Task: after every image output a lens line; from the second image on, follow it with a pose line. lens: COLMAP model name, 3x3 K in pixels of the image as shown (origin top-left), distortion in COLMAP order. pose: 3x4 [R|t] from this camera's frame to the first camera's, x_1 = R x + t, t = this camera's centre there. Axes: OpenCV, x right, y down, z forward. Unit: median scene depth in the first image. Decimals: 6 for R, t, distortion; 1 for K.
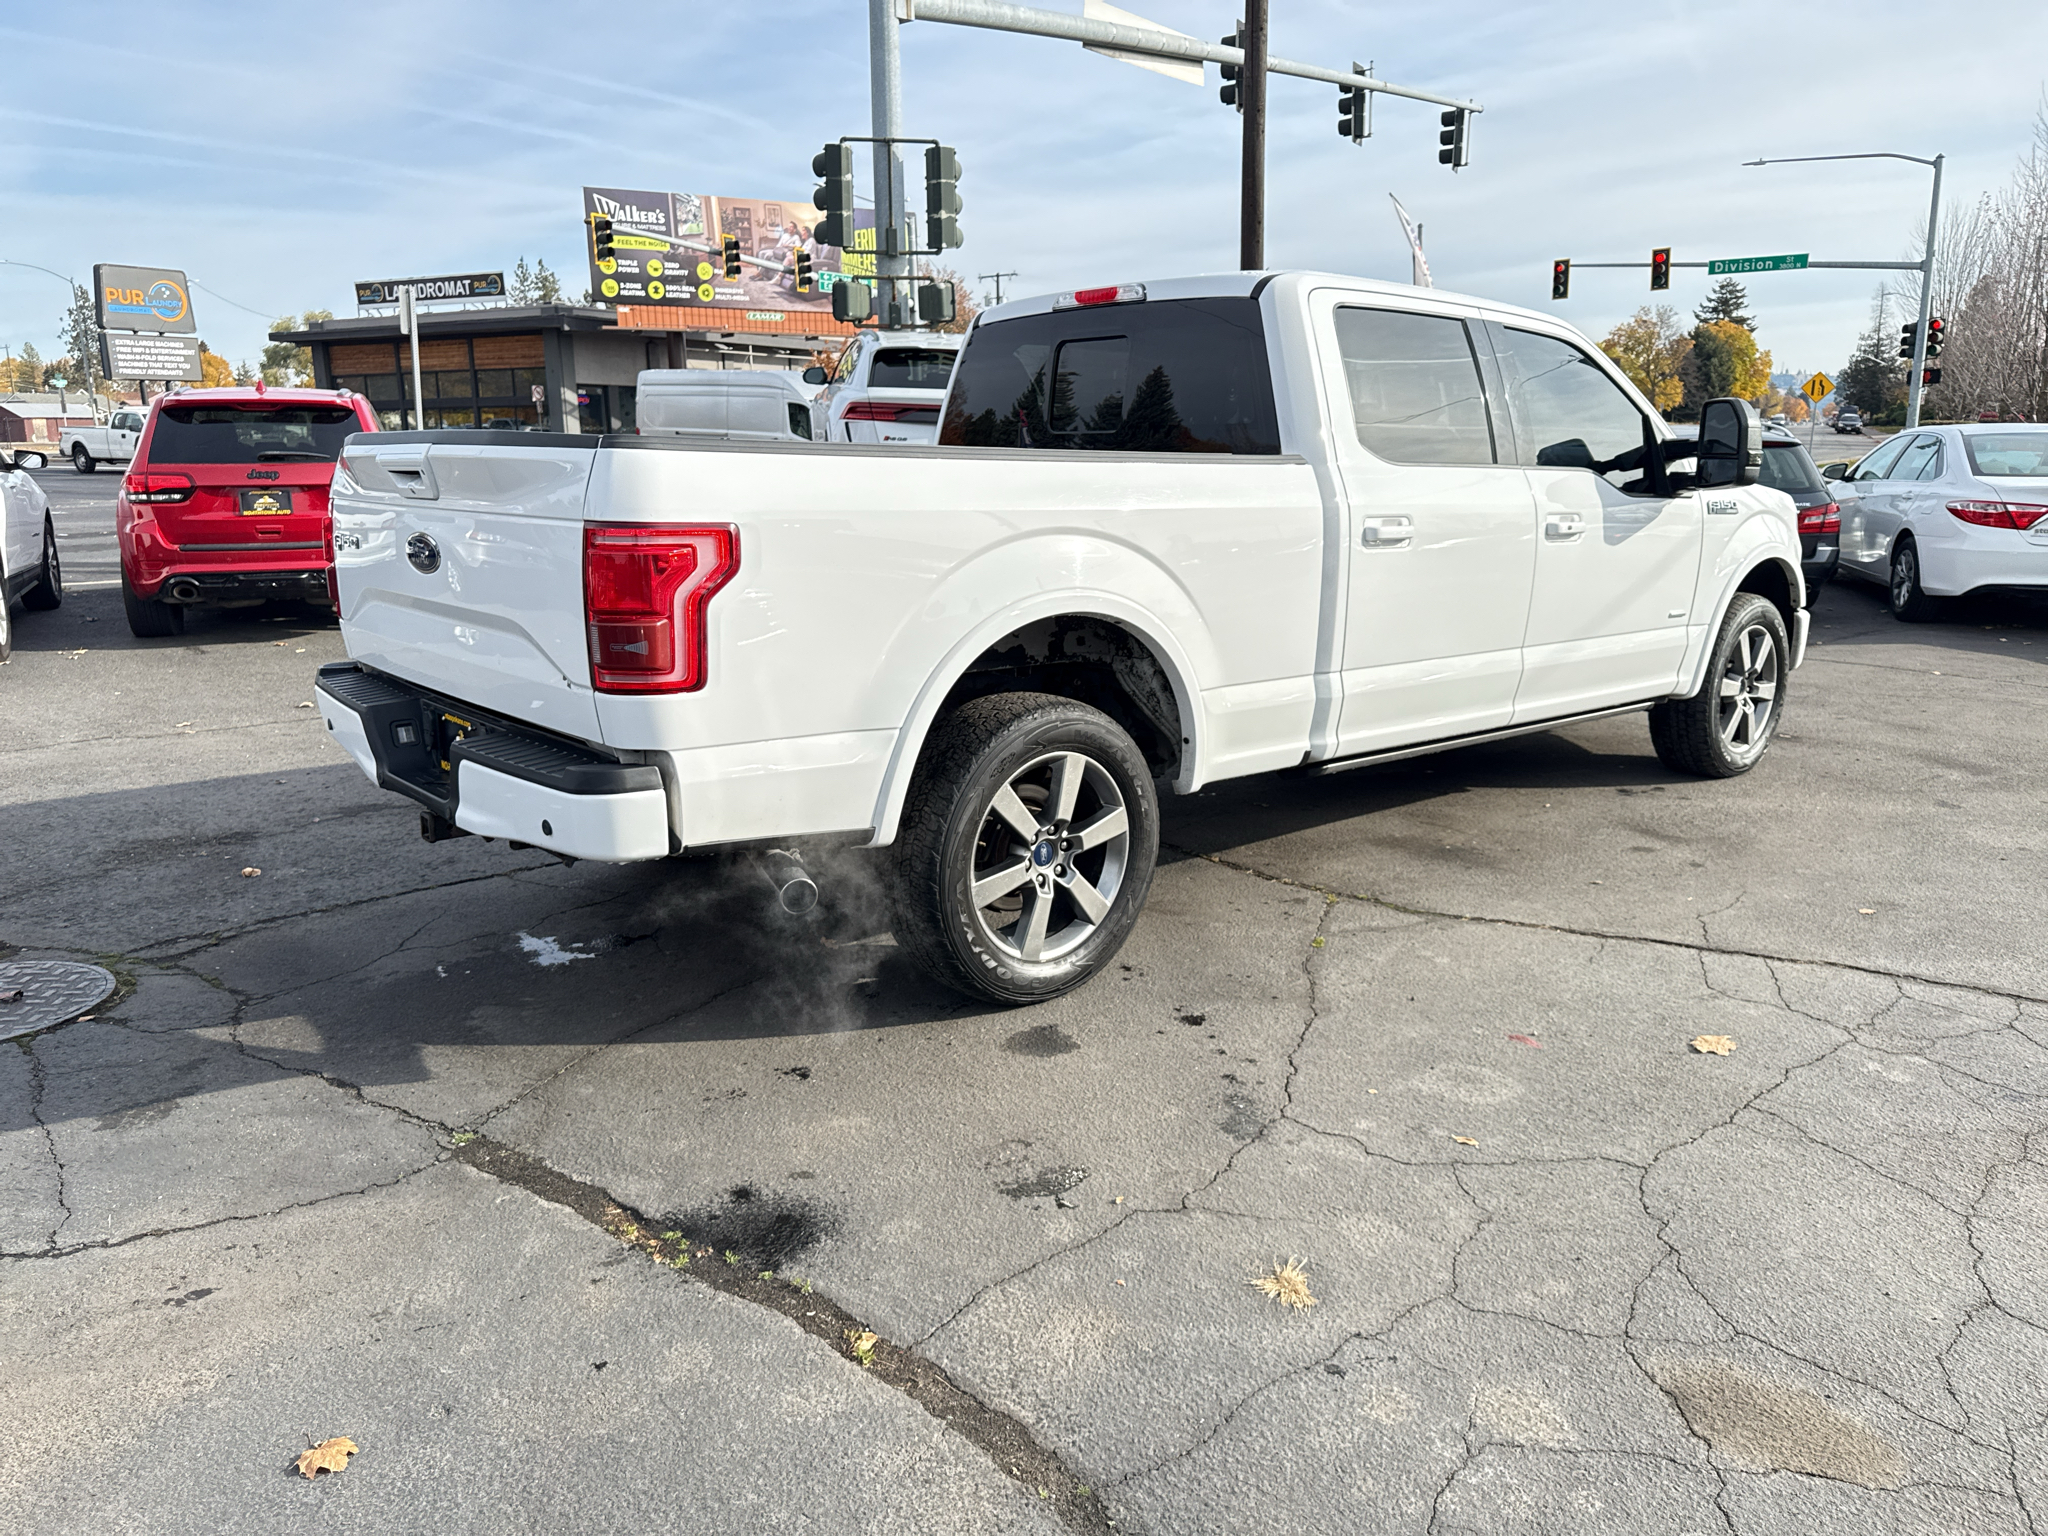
lens RADIAL K [[1448.7, 0, 1019.5], [0, 1448.7, 765.3], [0, 0, 1]] dist [0.016840, -0.012684]
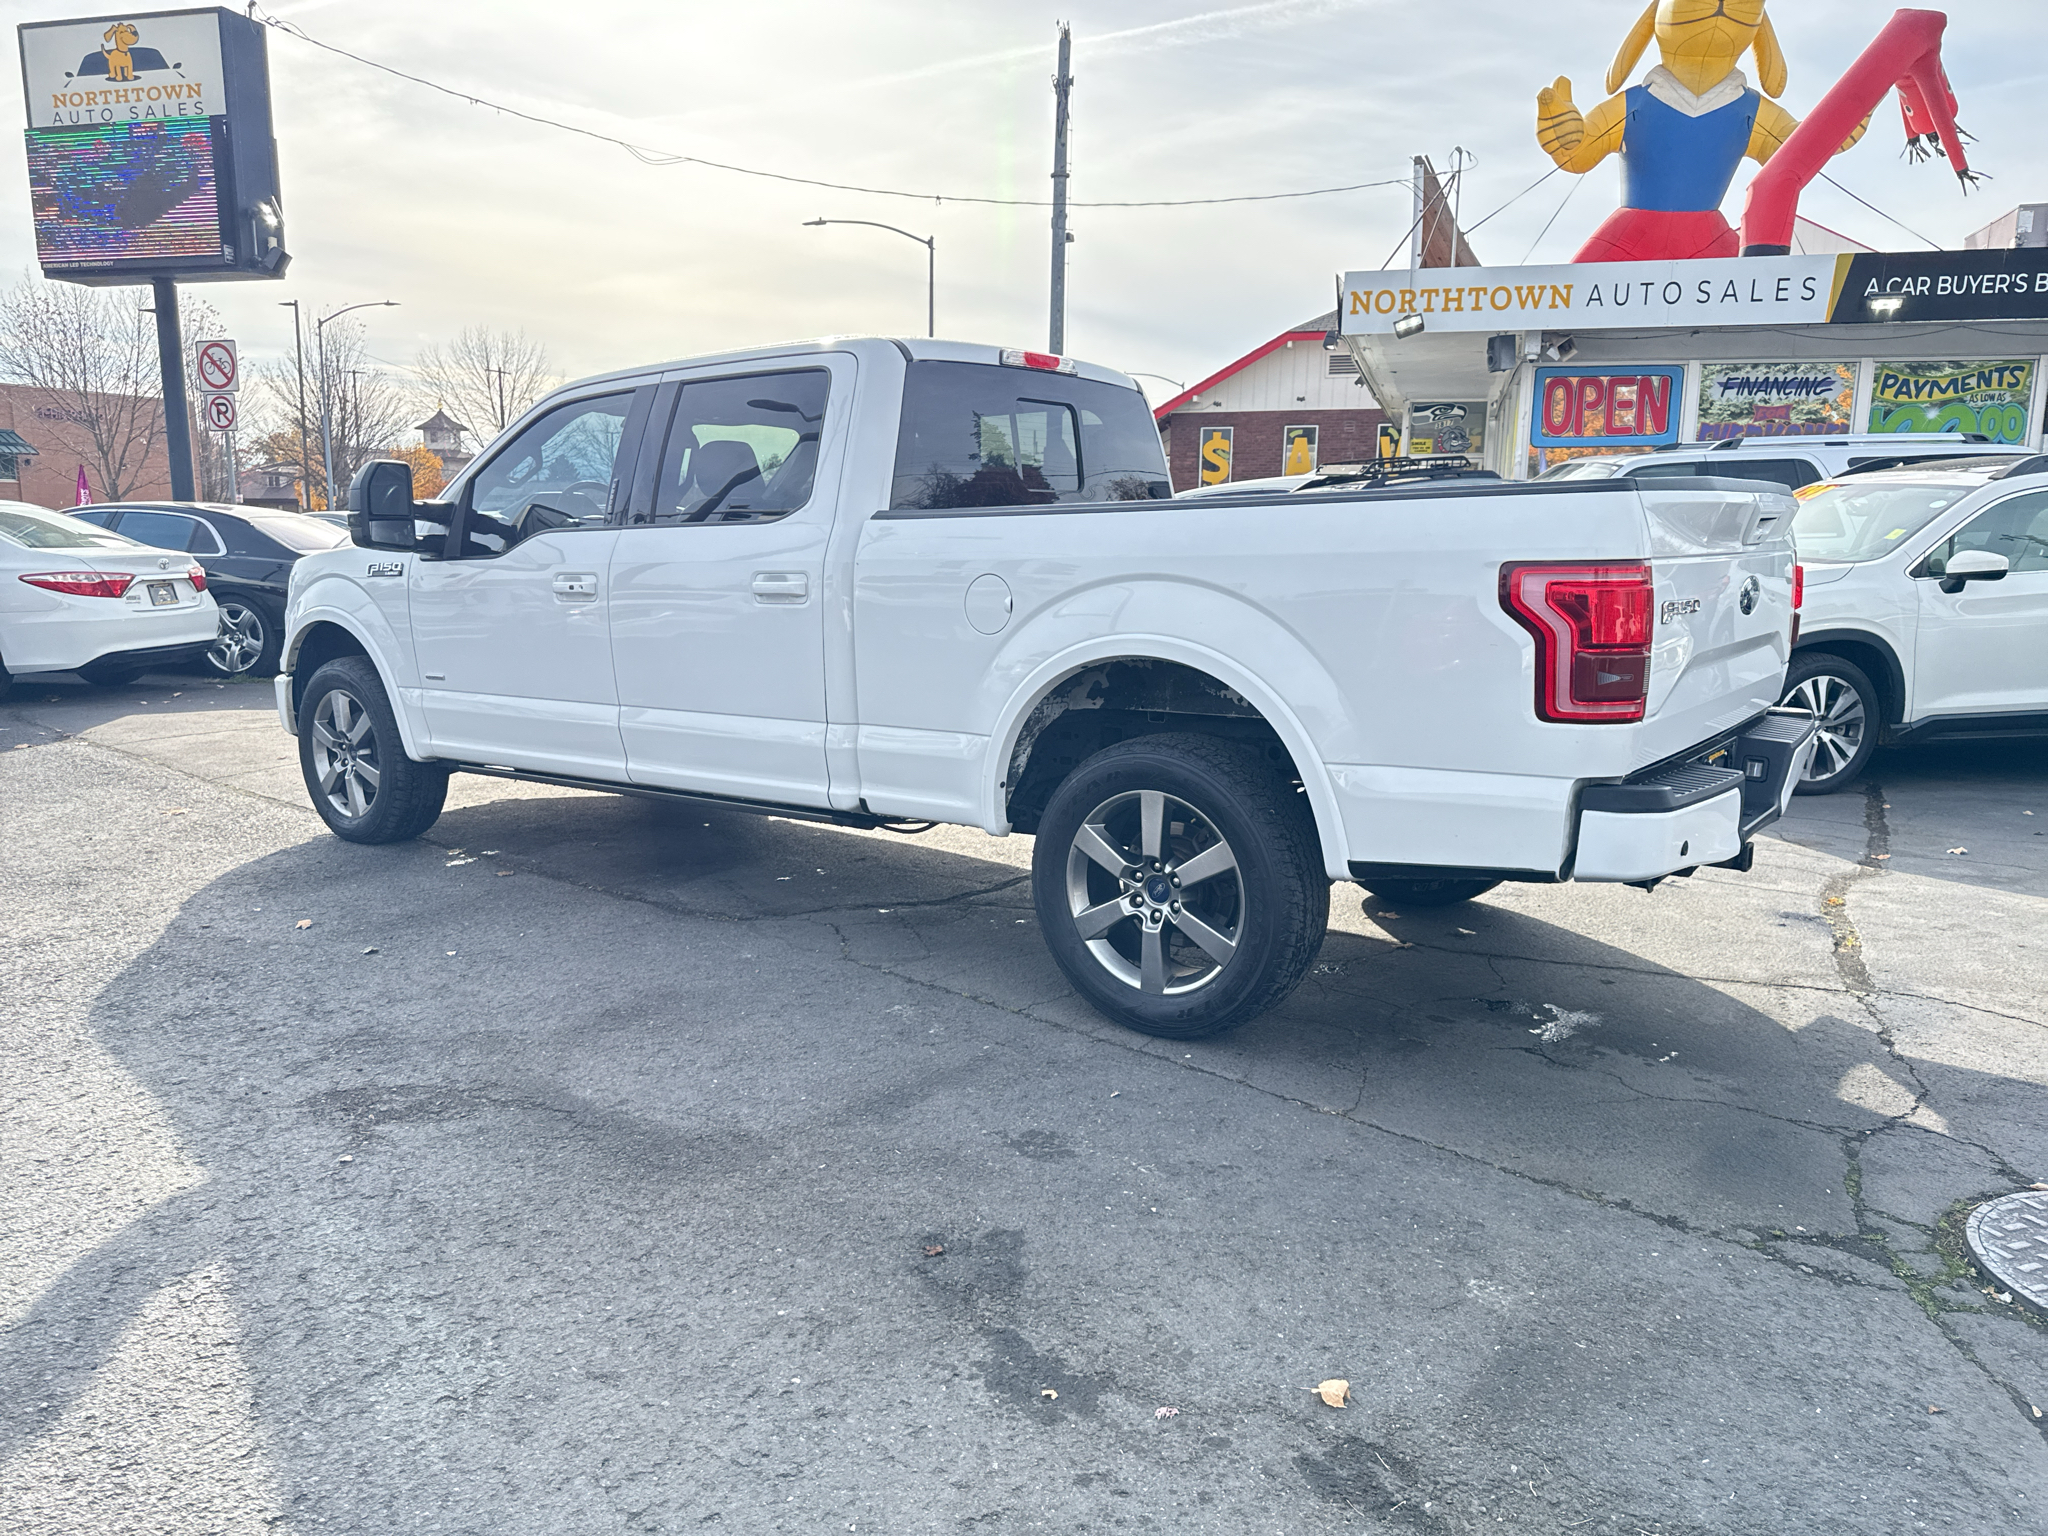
lens RADIAL K [[1439.1, 0, 1017.1], [0, 1439.1, 766.7], [0, 0, 1]] dist [0.031186, -0.031281]
pose [[-0.210482, -0.156971, 0.964913, -0.936082], [0.208891, 0.957007, 0.201251, -0.245602], [-0.955019, 0.243922, -0.168643, 1.203360]]
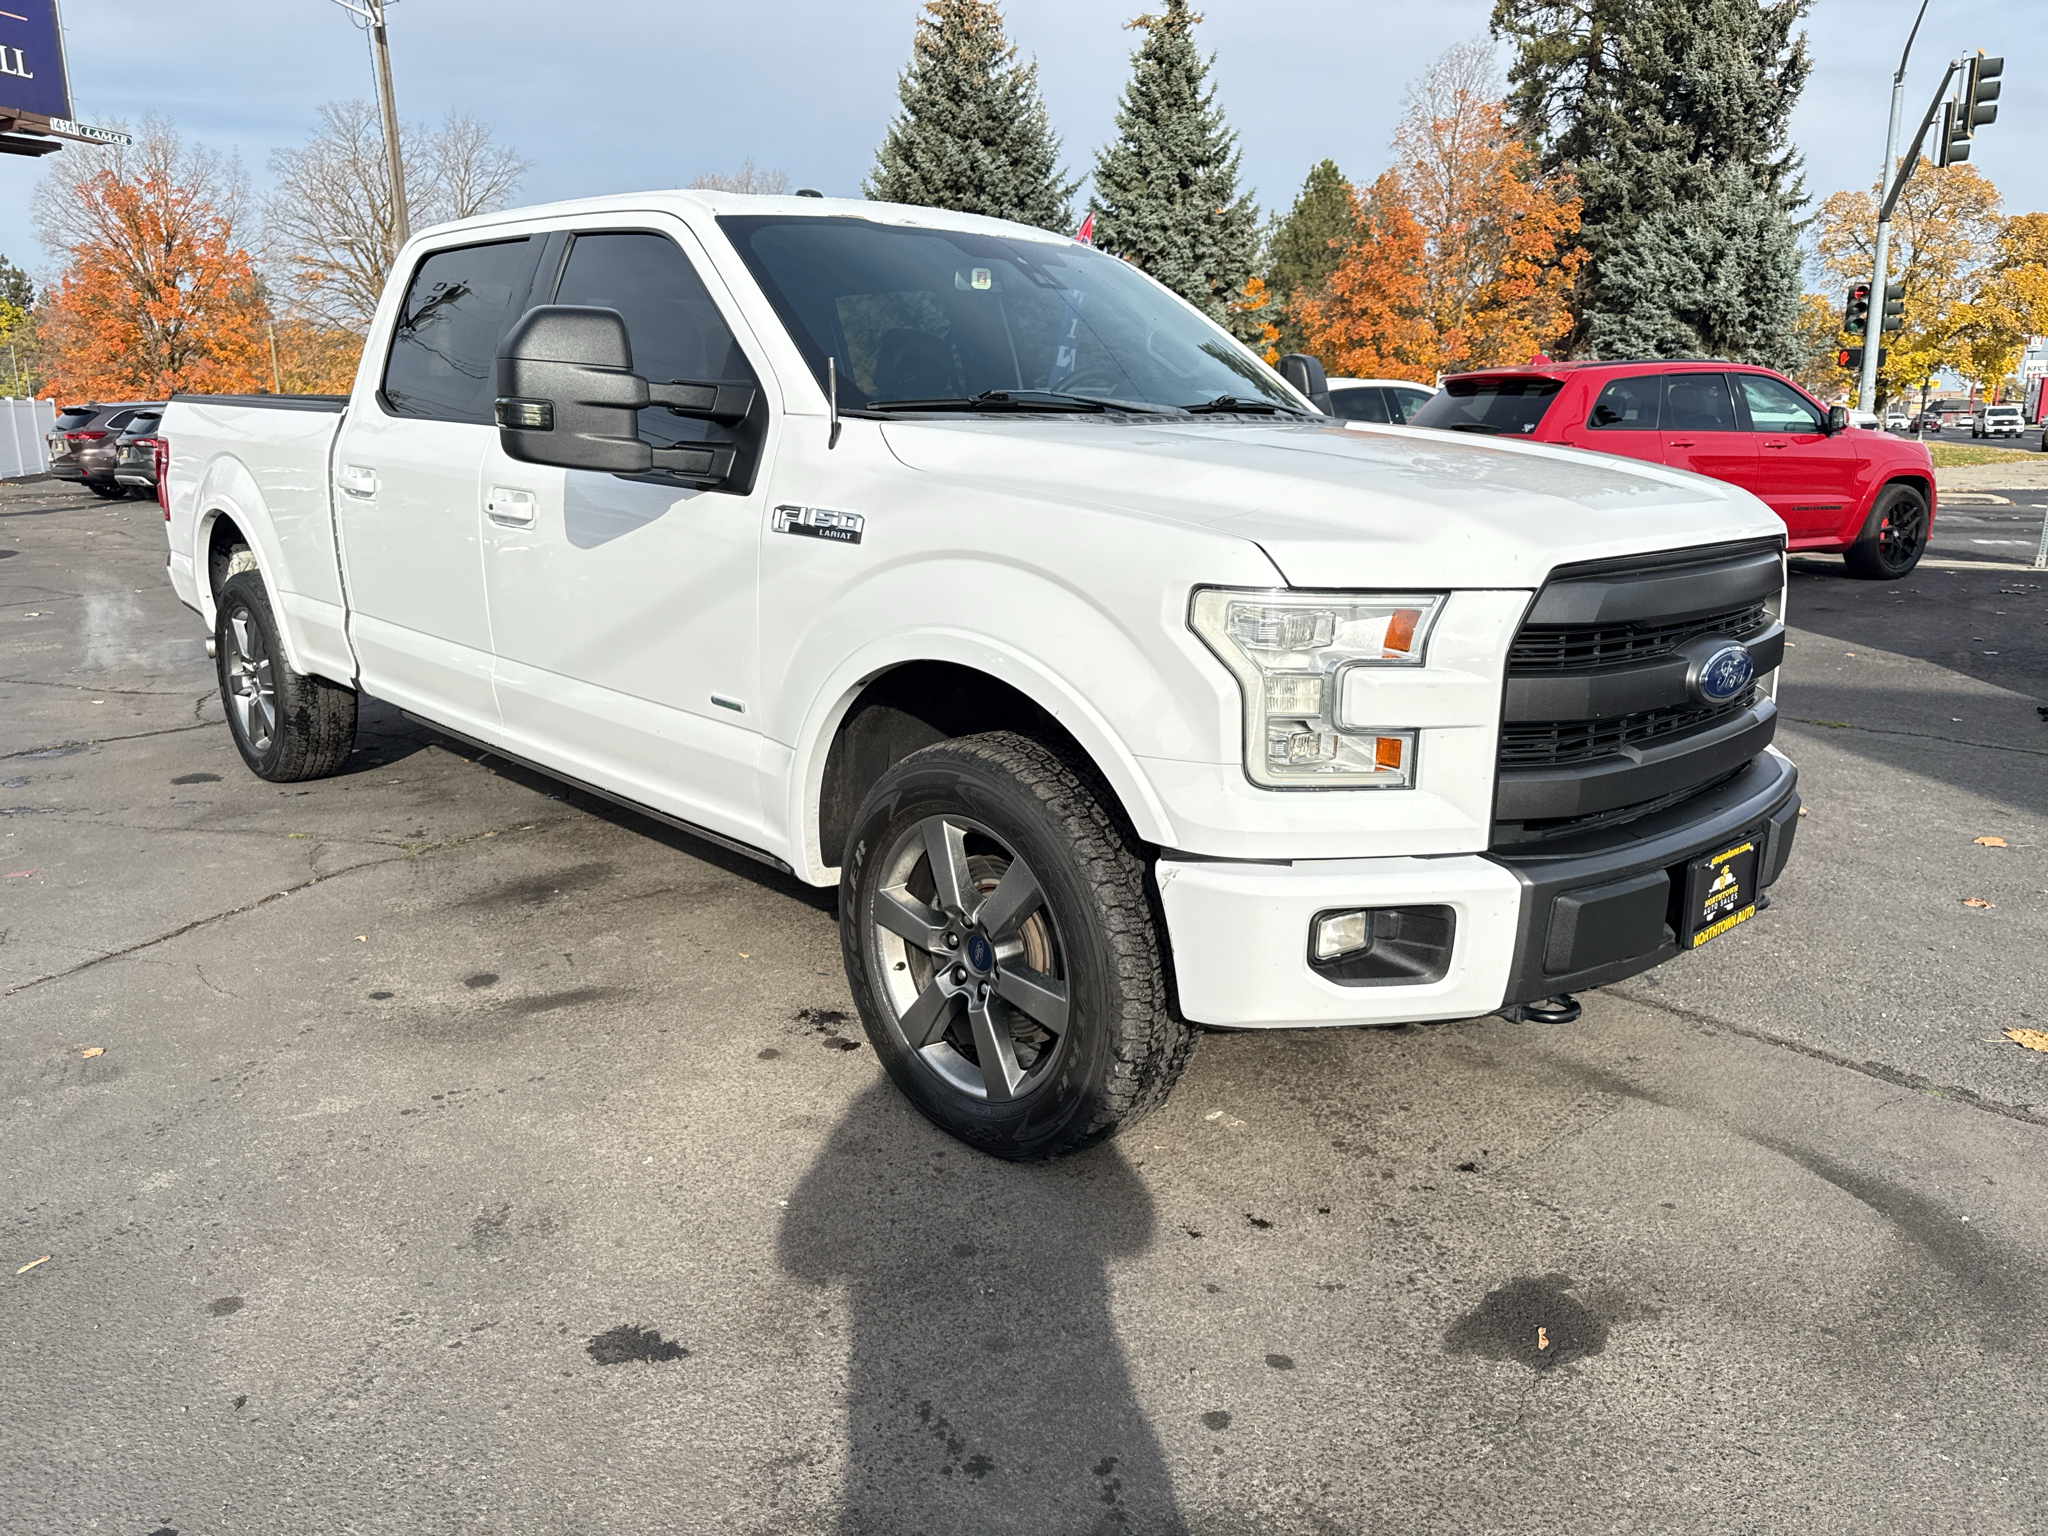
lens RADIAL K [[1469.5, 0, 1024.0], [0, 1469.5, 768.0], [0, 0, 1]] dist [0.005143, -0.003673]
pose [[0.066257, 0.227164, -0.971600, 1.139482], [-0.218641, 0.953381, 0.207994, -0.248206], [0.973553, 0.198651, 0.112835, 1.188928]]
